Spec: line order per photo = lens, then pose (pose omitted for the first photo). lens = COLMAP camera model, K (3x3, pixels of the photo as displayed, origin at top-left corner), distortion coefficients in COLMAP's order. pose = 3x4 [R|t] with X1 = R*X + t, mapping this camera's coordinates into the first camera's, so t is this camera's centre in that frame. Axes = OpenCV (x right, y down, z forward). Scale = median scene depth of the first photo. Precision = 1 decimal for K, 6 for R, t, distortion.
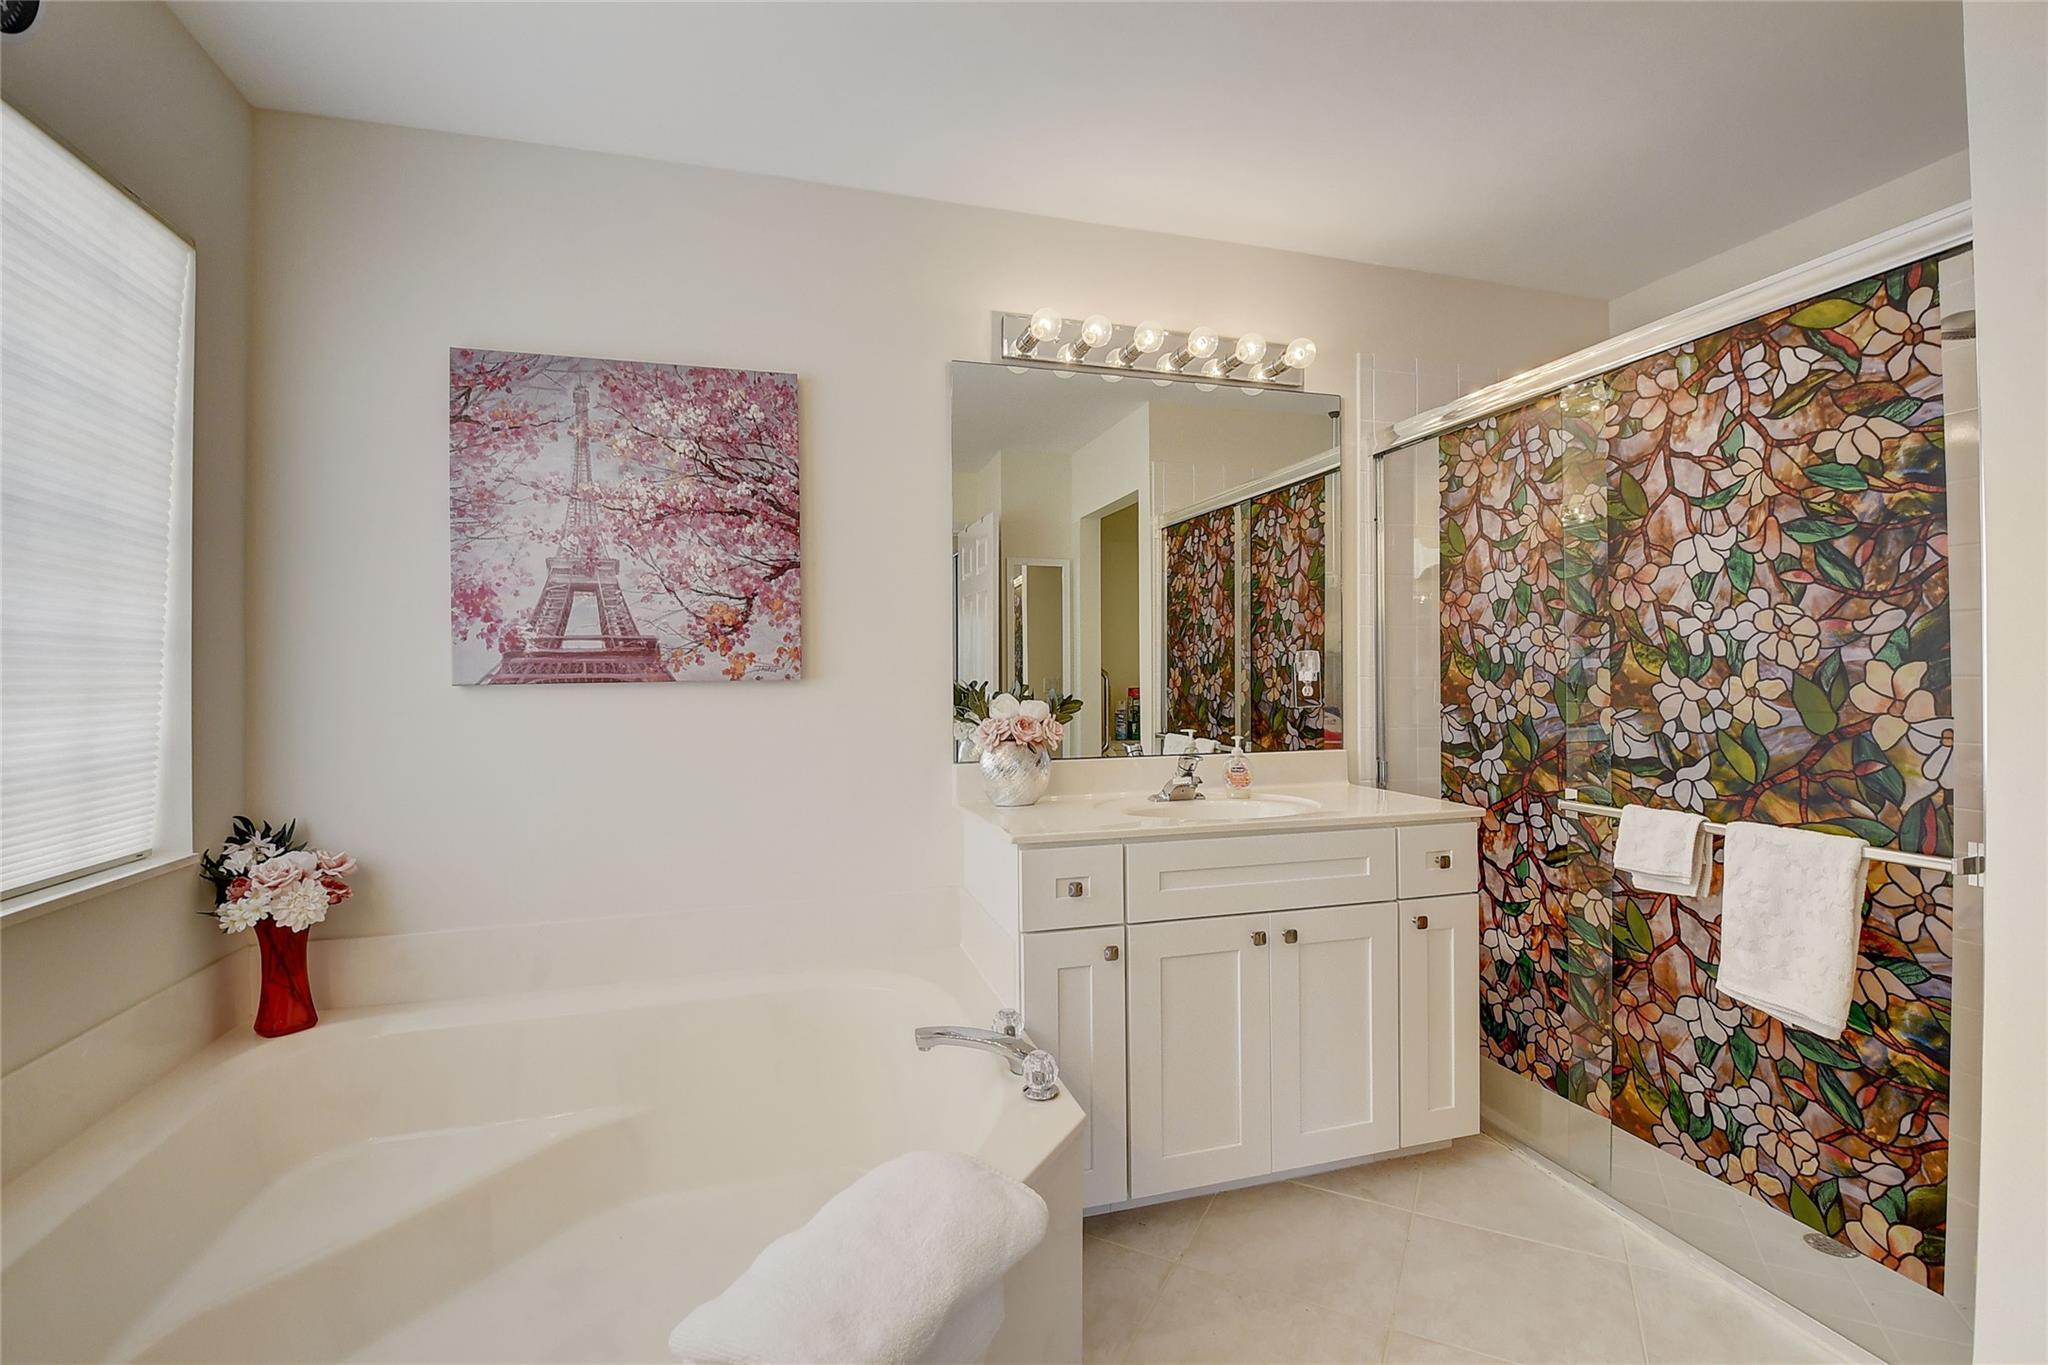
lens RADIAL K [[900.4, 0, 1017.5], [0, 900.4, 663.5], [0, 0, 1]] dist [0.000750, -0.016553]
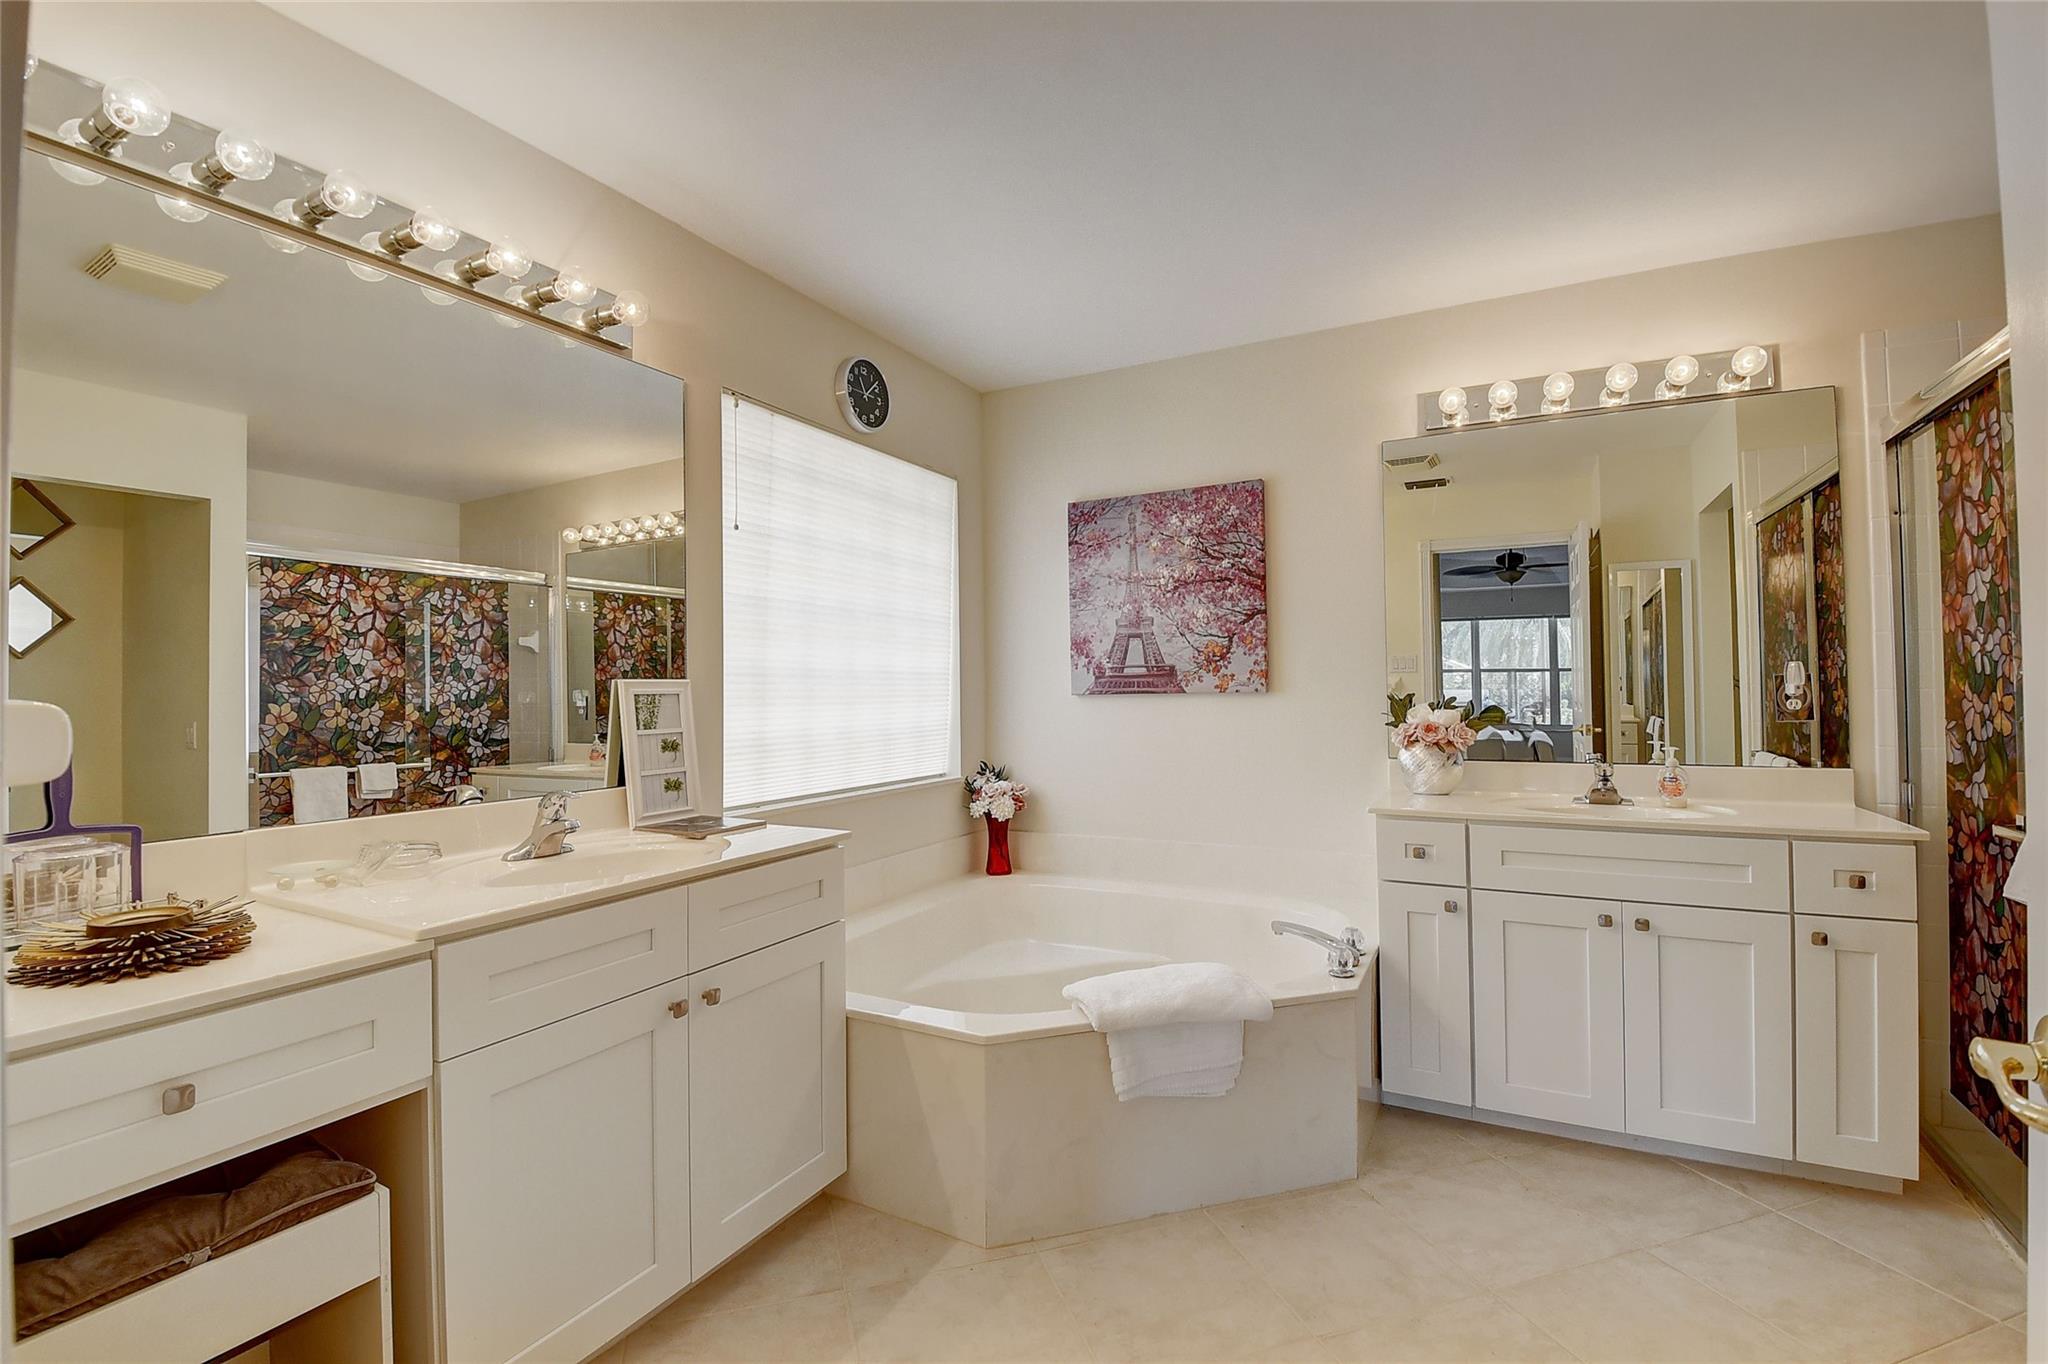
lens RADIAL K [[900.4, 0, 1028.9], [0, 900.4, 665.0], [0, 0, 1]] dist [0.000750, -0.016553]
pose [[0.714311, -0.019005, -0.699570, 0.512687], [0.014297, 0.999819, -0.012564, -0.012621], [0.699682, -0.001027, 0.714454, -0.299480]]
